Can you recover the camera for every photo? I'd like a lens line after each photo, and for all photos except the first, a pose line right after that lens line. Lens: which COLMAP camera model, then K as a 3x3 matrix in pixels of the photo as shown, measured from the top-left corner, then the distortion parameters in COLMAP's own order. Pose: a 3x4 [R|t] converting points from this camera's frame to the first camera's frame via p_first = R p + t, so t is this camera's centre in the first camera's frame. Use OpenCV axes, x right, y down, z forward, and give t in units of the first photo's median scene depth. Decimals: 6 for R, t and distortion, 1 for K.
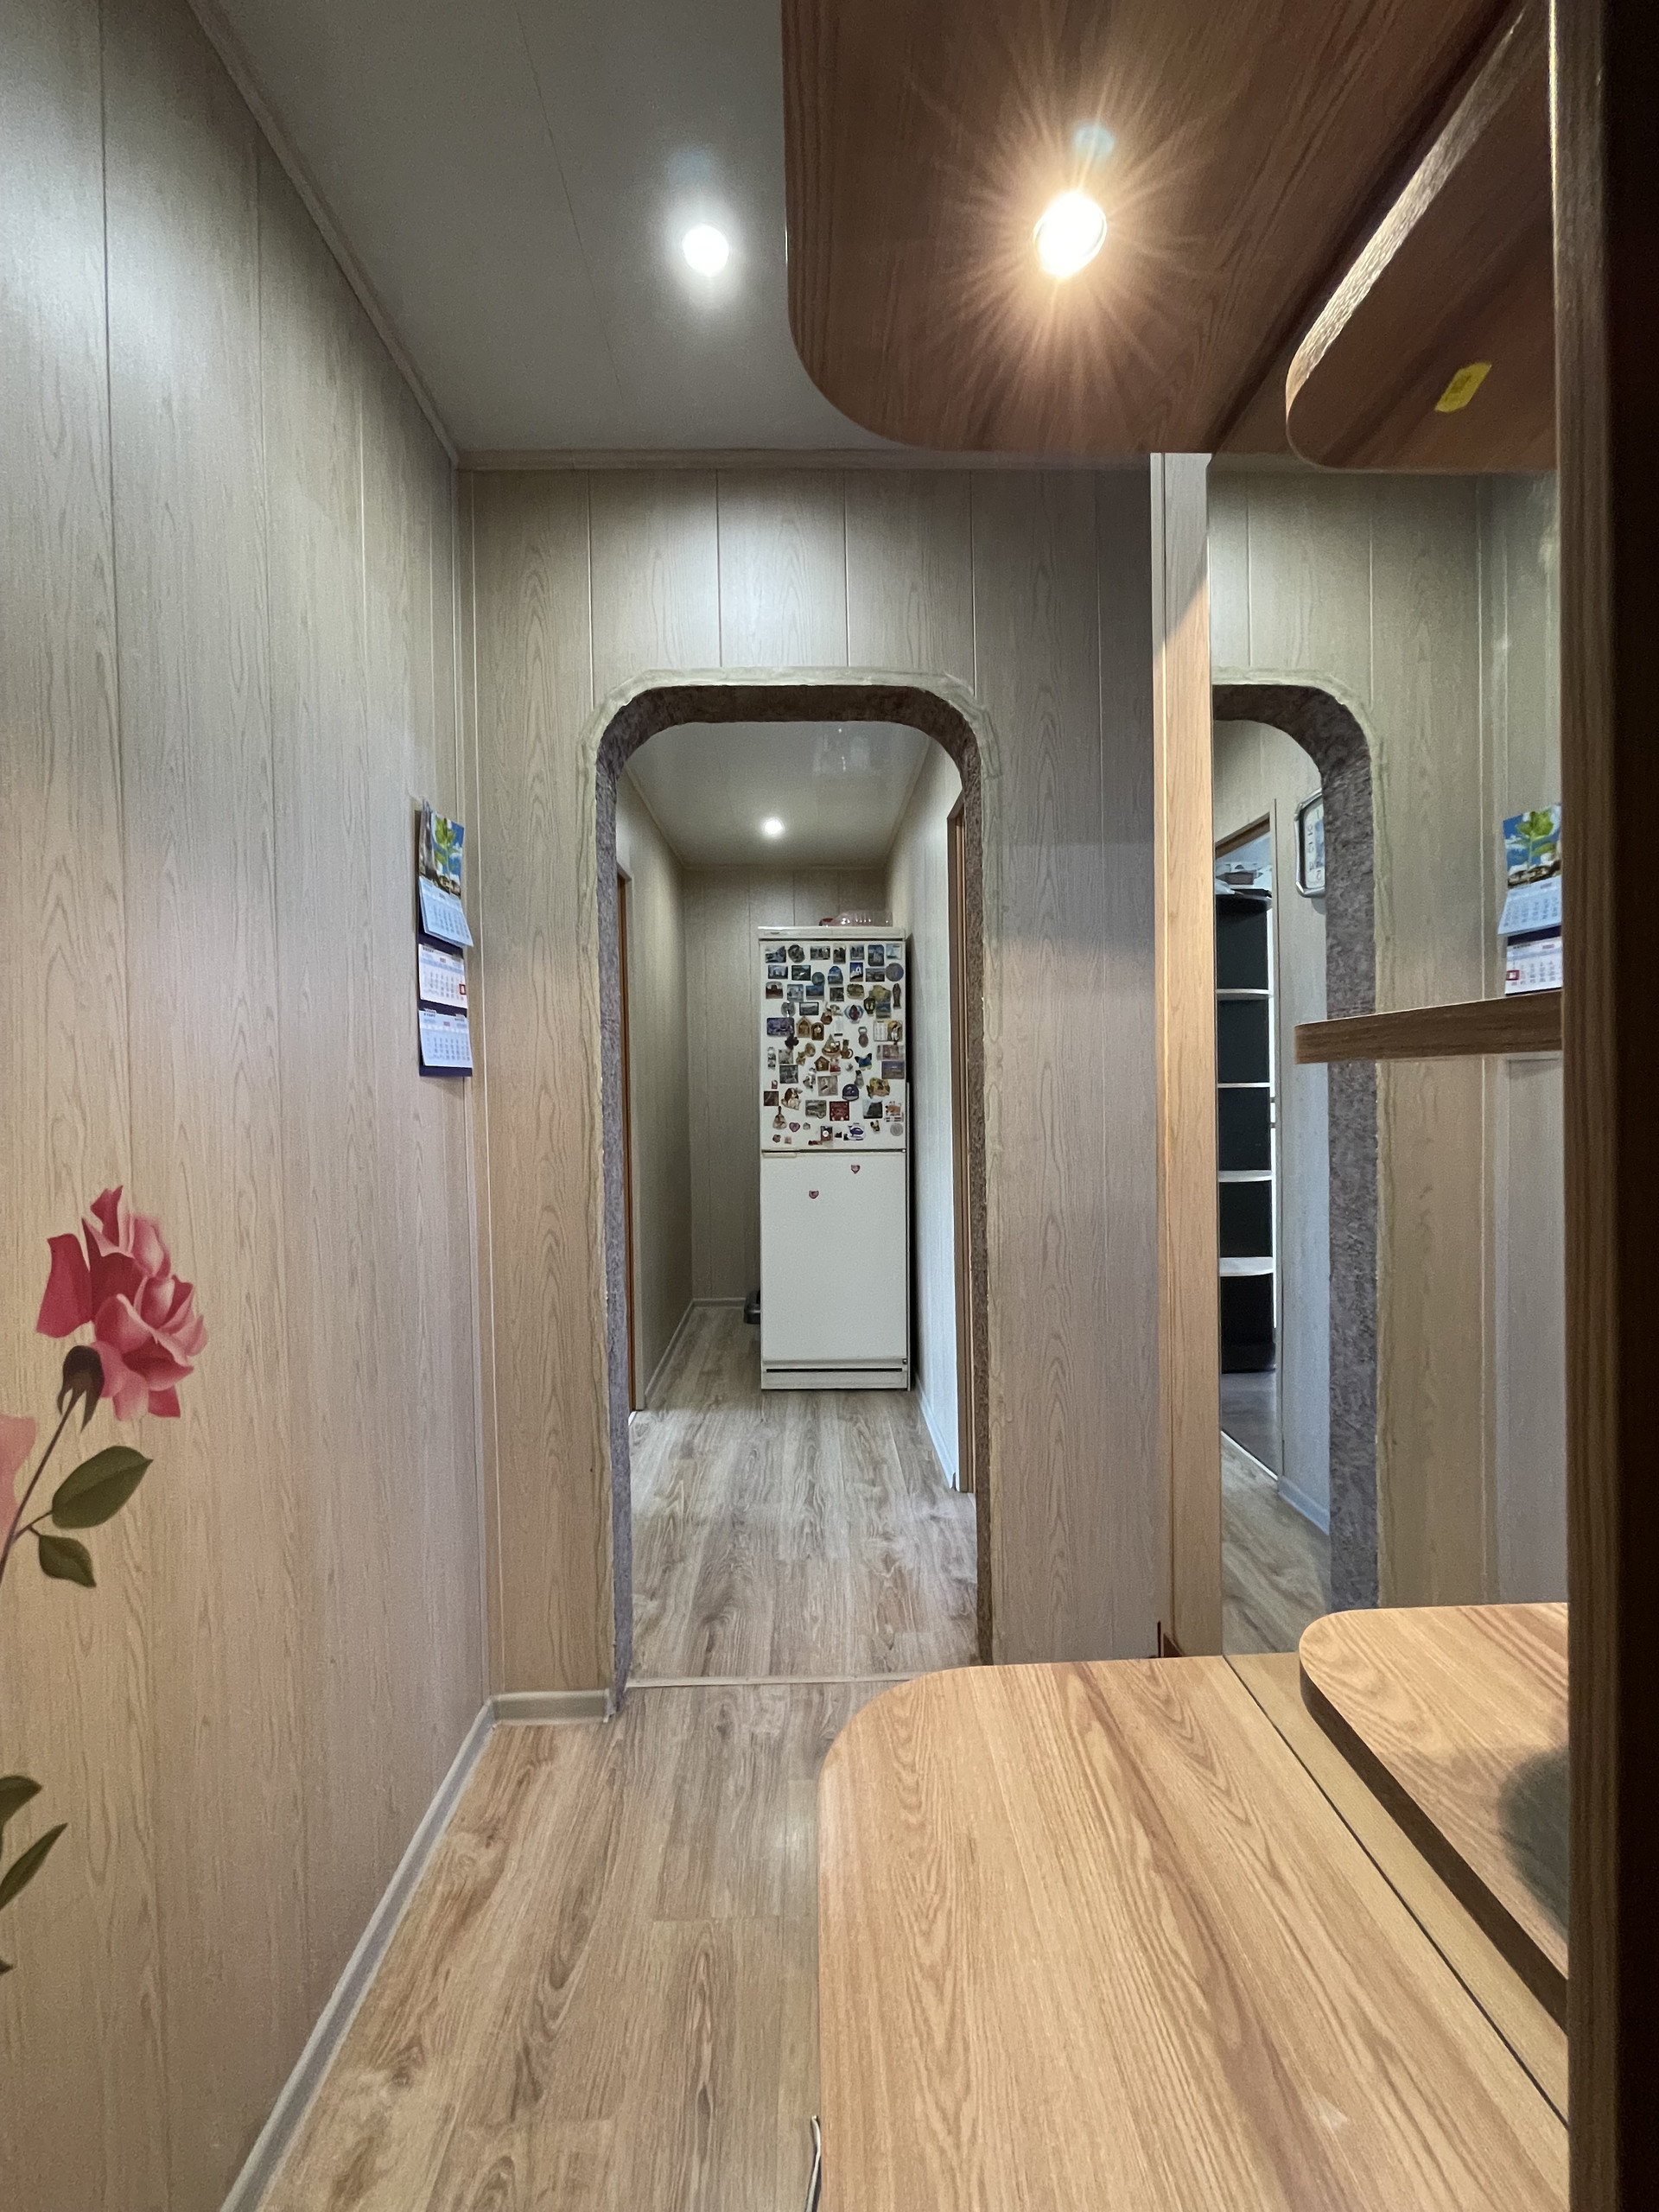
lens RADIAL K [[895.1, 0, 831.4], [0, 895.1, 1100.8], [0, 0, 1]] dist [-0.000710, 0.000240]
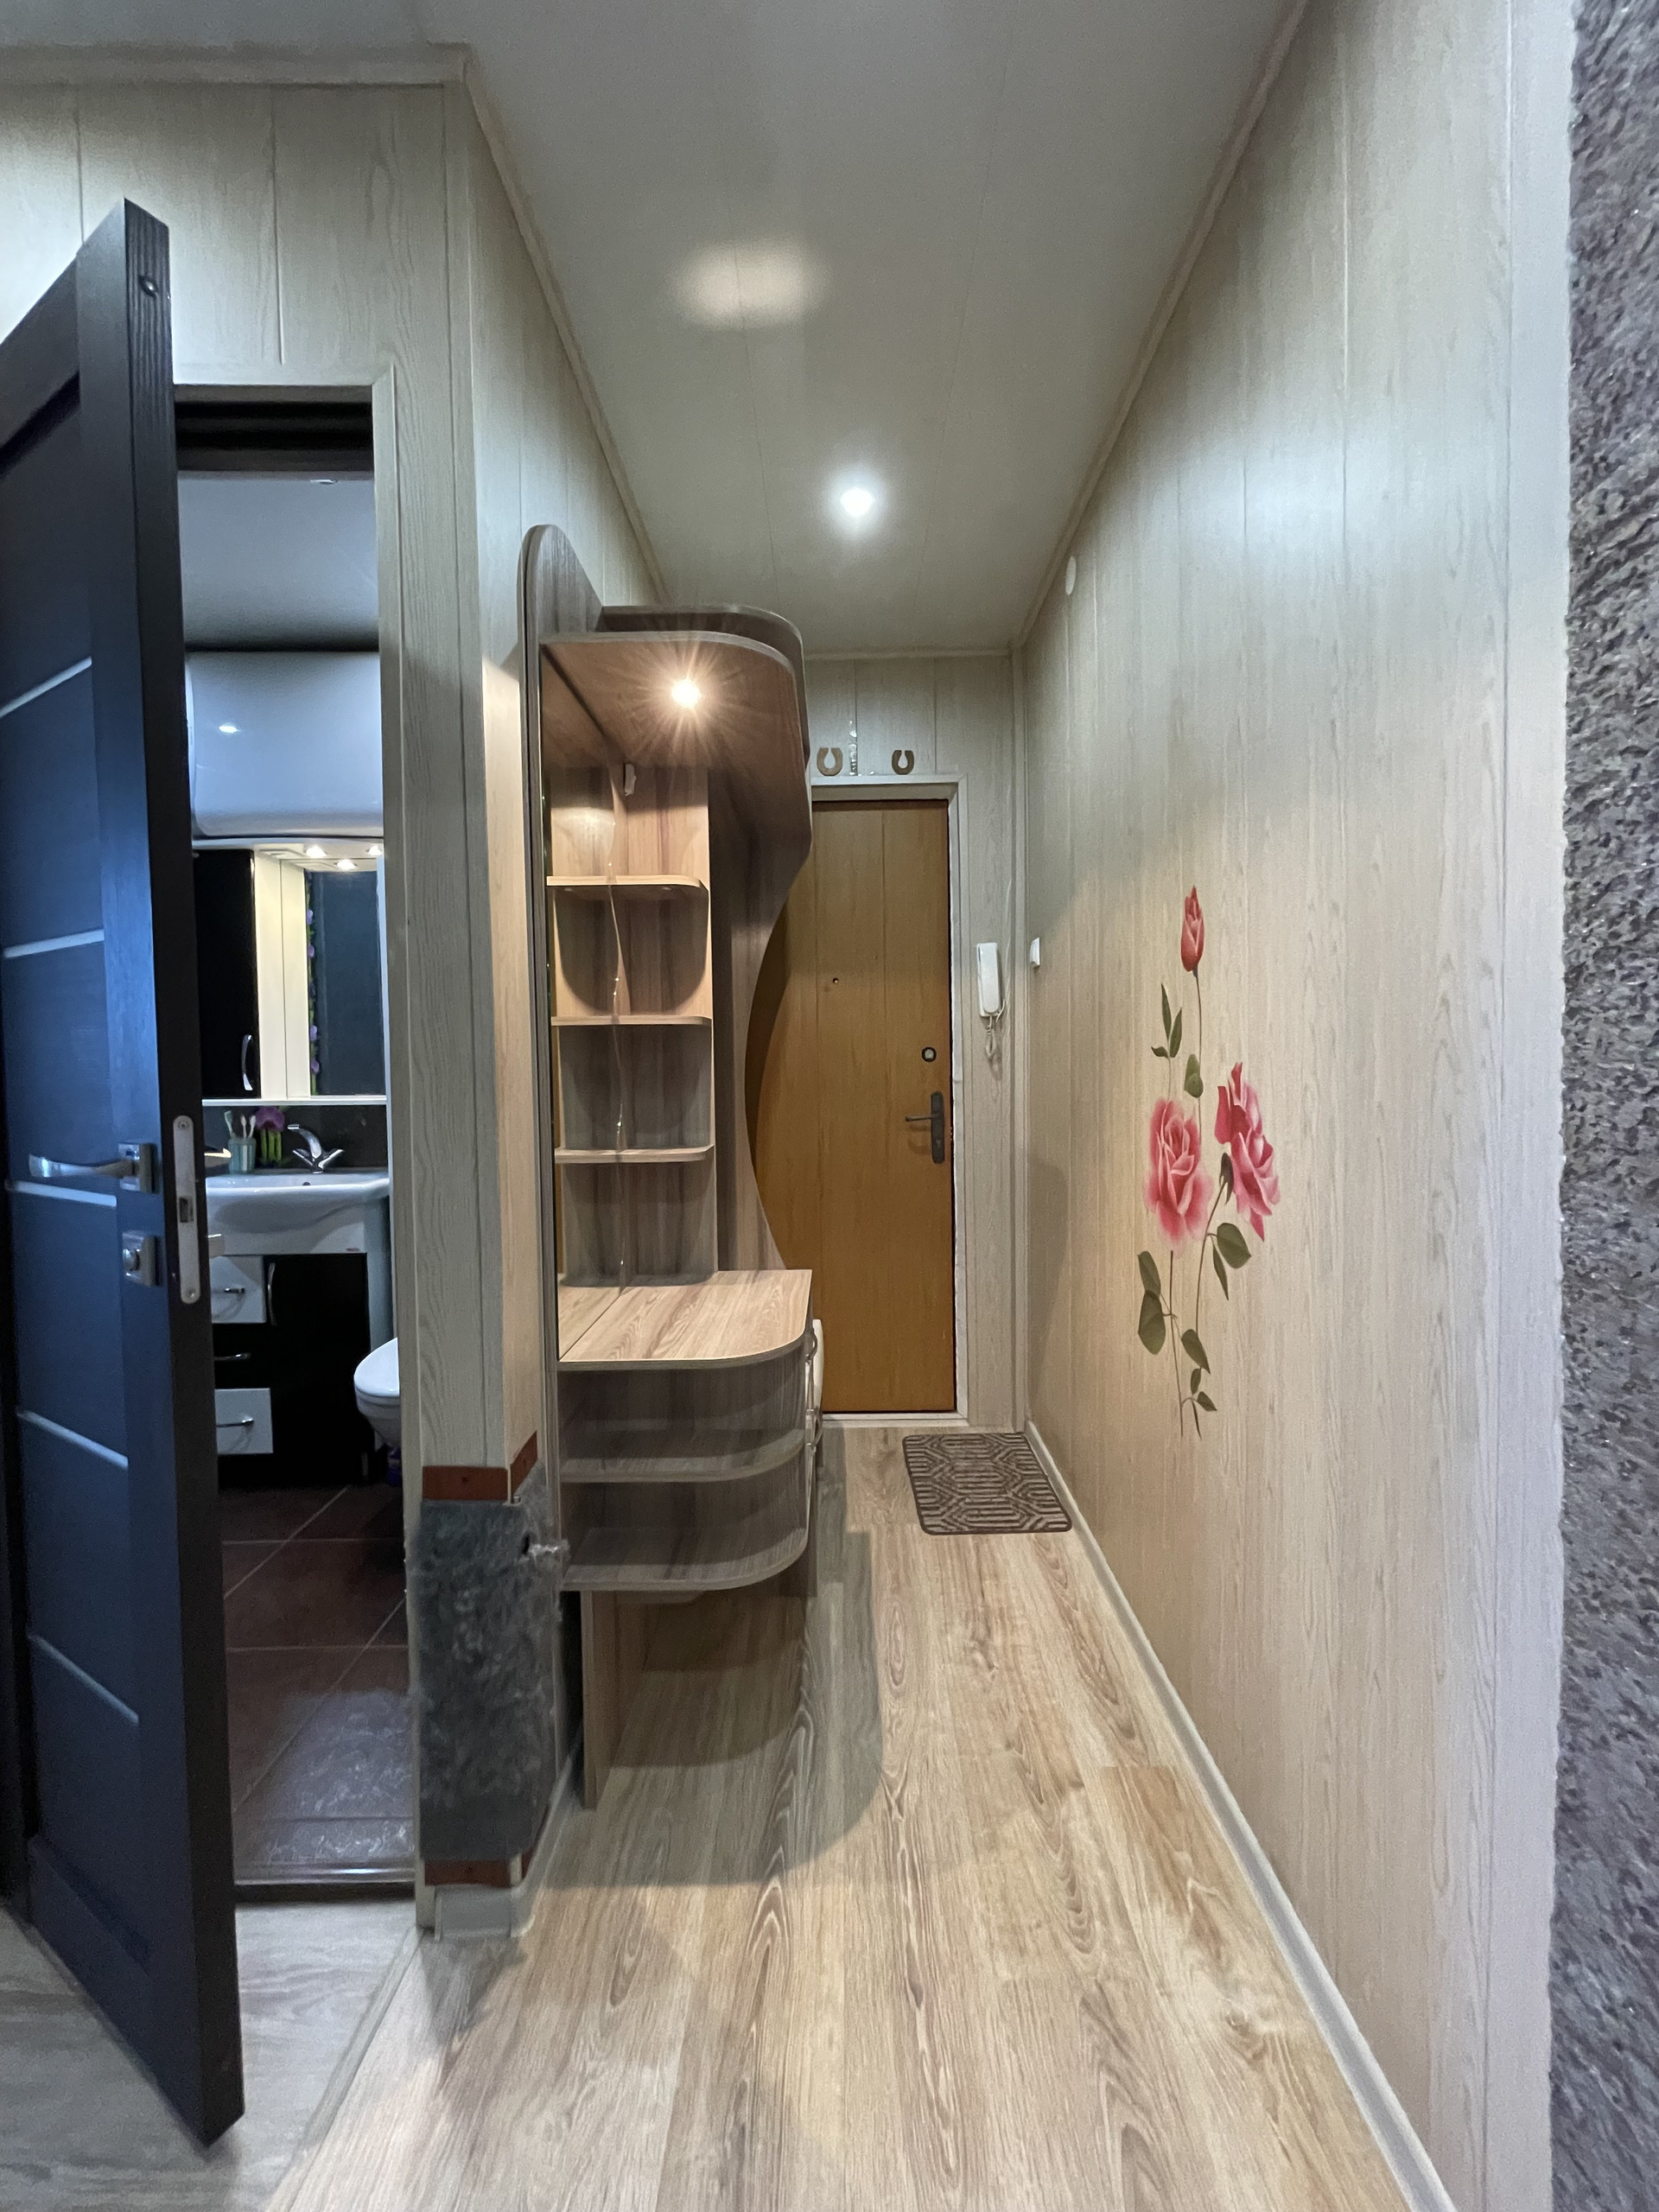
lens RADIAL K [[895.1, 0, 839.3], [0, 895.1, 1092.4], [0, 0, 1]] dist [-0.000710, 0.000240]
pose [[-0.999137, 0.029748, 0.028984, -0.113356], [0.031255, 0.998103, 0.053034, 0.032285], [-0.027351, 0.053894, -0.998172, 1.947089]]
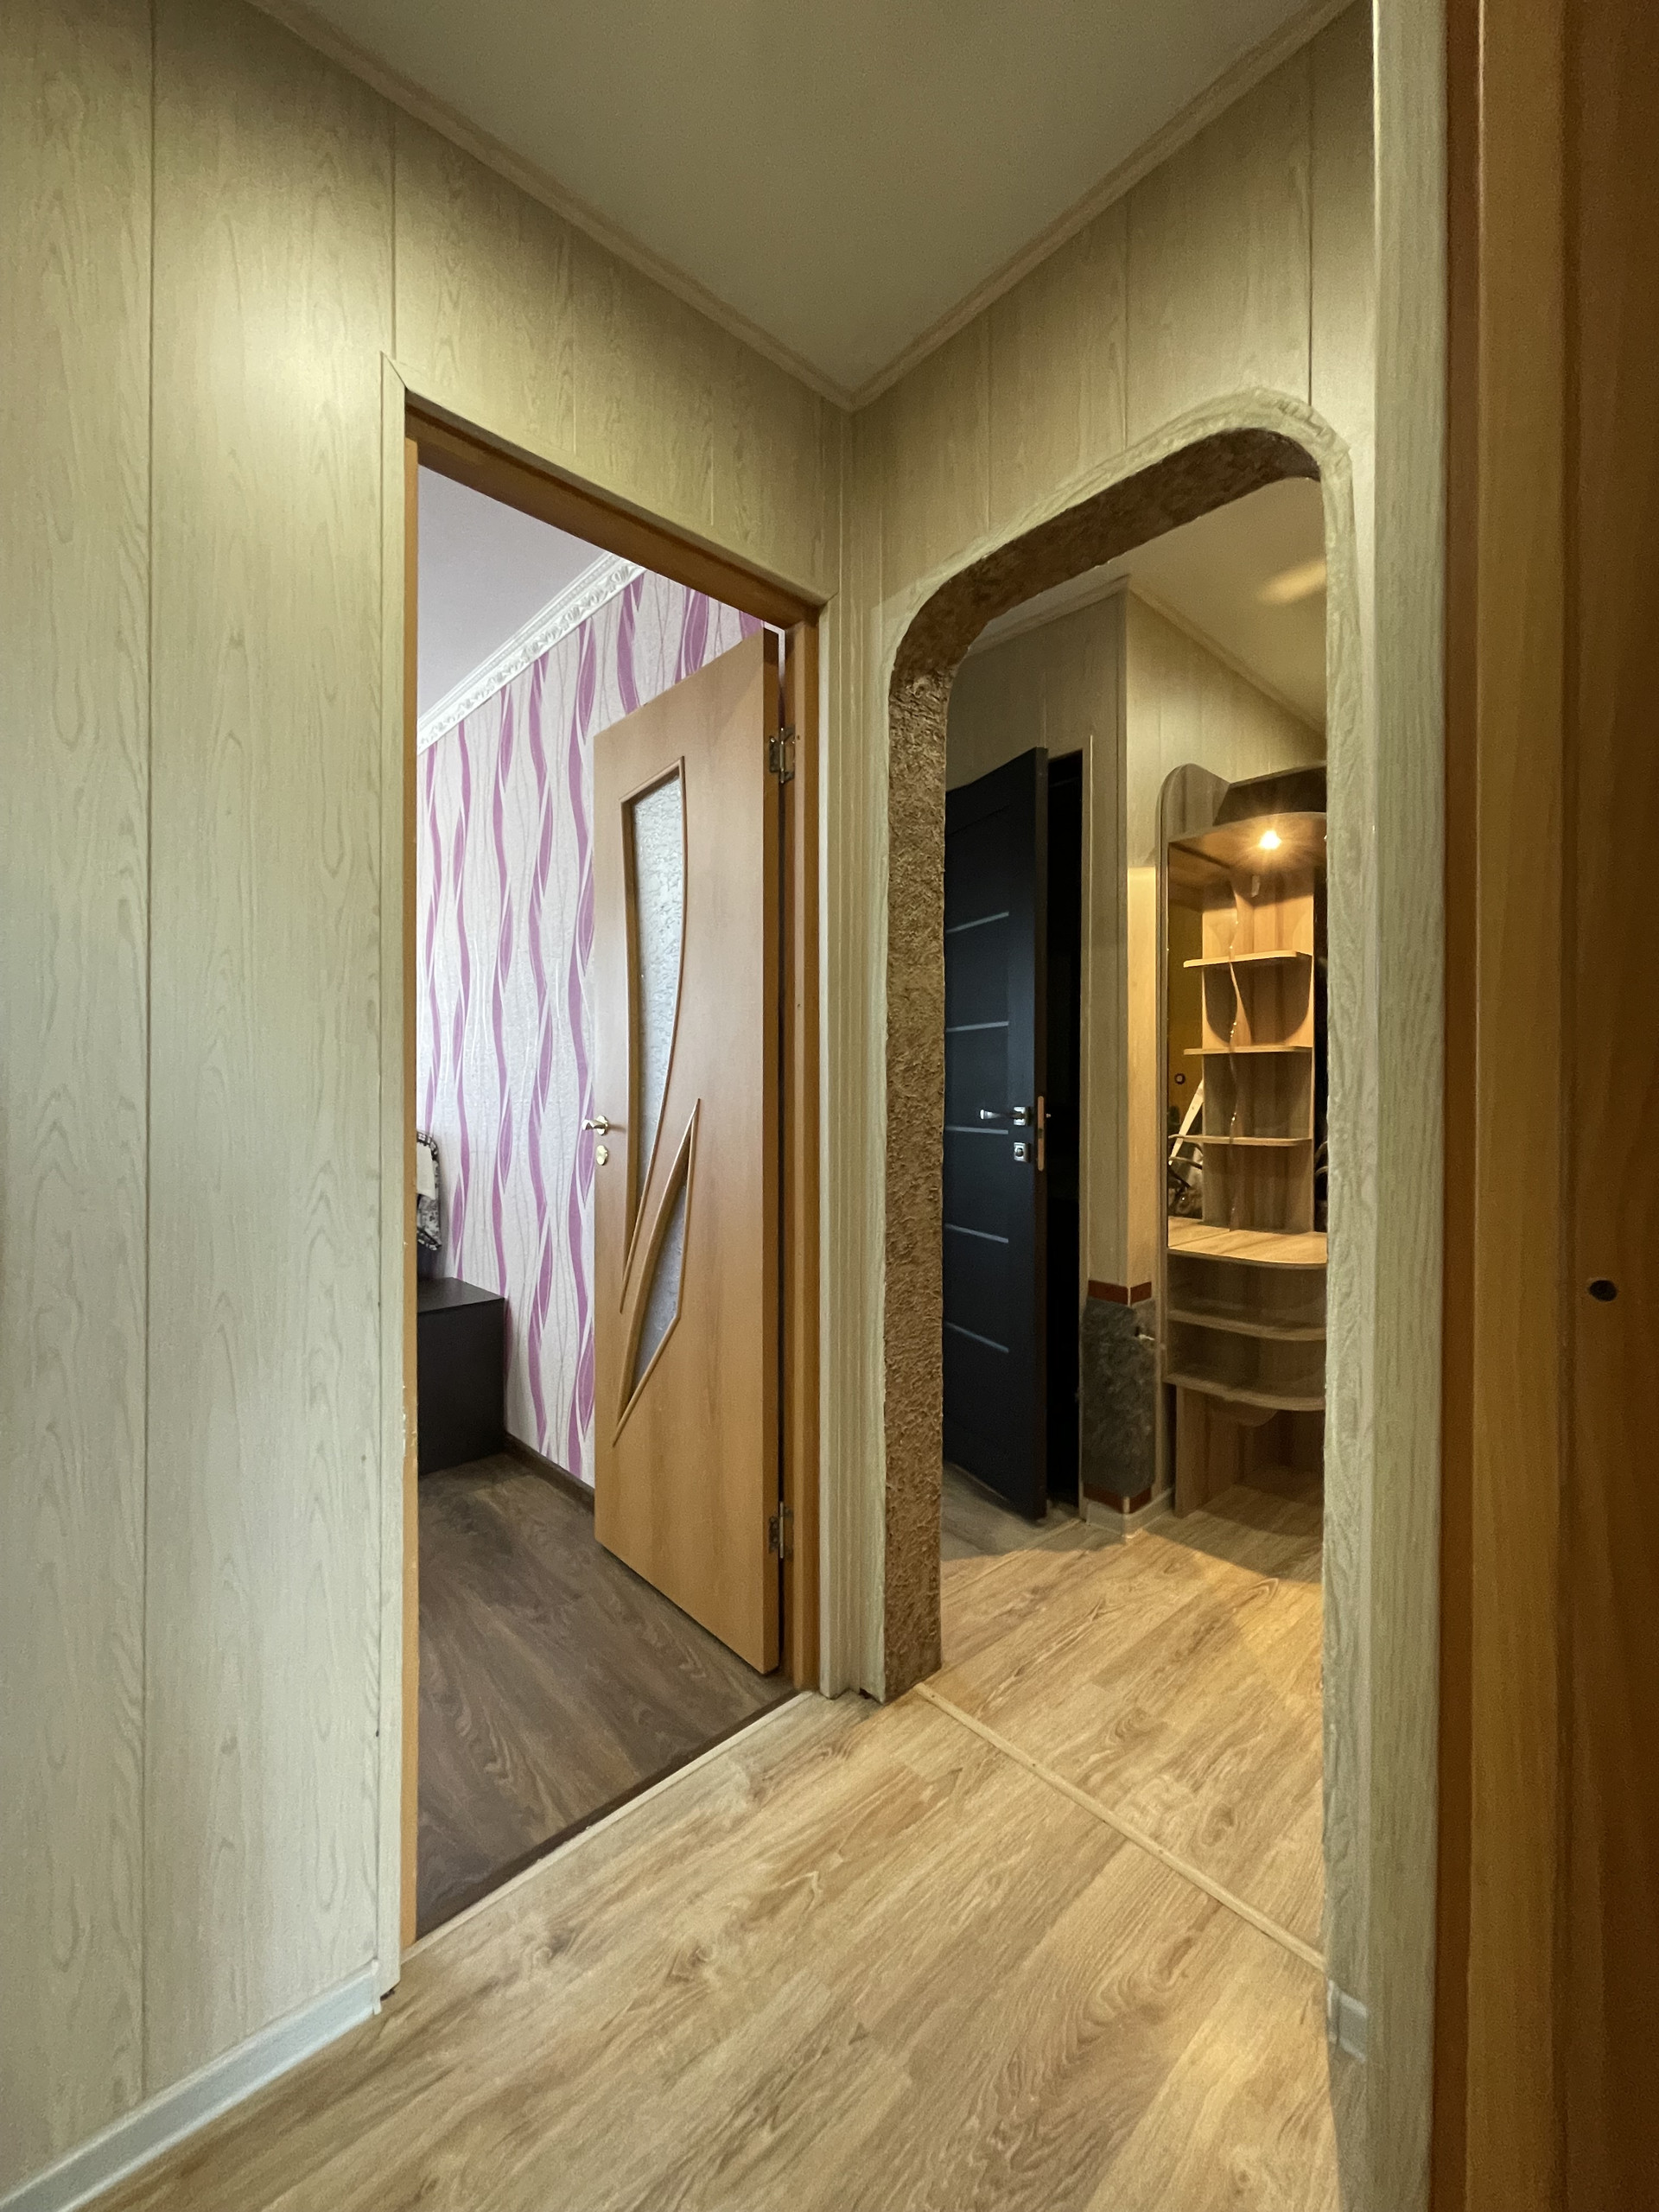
lens RADIAL K [[895.1, 0, 832.1], [0, 895.1, 1095.0], [0, 0, 1]] dist [-0.000710, 0.000240]
pose [[-0.660986, 0.009418, 0.750339, -0.771787], [0.021451, 0.999750, 0.006349, 0.059488], [-0.750092, 0.020292, -0.661022, 2.771978]]
